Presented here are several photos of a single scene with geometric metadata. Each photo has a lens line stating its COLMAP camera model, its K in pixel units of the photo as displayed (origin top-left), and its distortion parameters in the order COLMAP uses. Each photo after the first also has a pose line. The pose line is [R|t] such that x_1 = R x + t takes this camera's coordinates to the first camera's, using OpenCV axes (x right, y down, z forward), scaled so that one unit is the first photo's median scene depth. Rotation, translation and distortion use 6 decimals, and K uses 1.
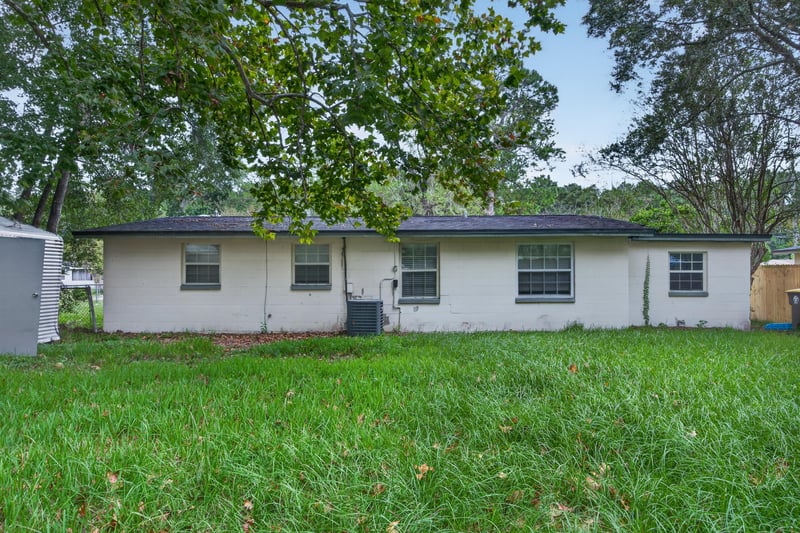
lens RADIAL K [[383.7, 0, 402.9], [0, 383.7, 271.1], [0, 0, 1]] dist [-0.026564, 0.008556]
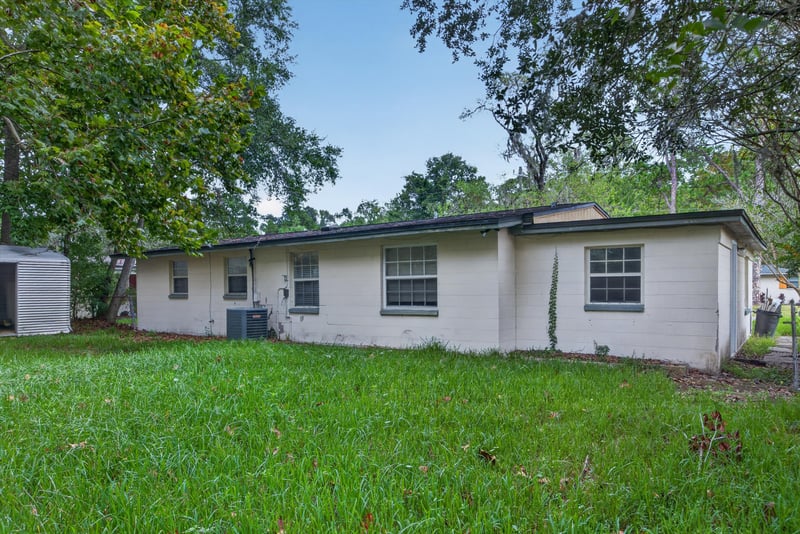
lens RADIAL K [[383.7, 0, 402.9], [0, 383.7, 271.6], [0, 0, 1]] dist [-0.026564, 0.008556]
pose [[0.904151, -0.024912, -0.426486, 0.698528], [0.016166, 0.999578, -0.024114, 0.005698], [0.426907, 0.014909, 0.904173, 0.218599]]
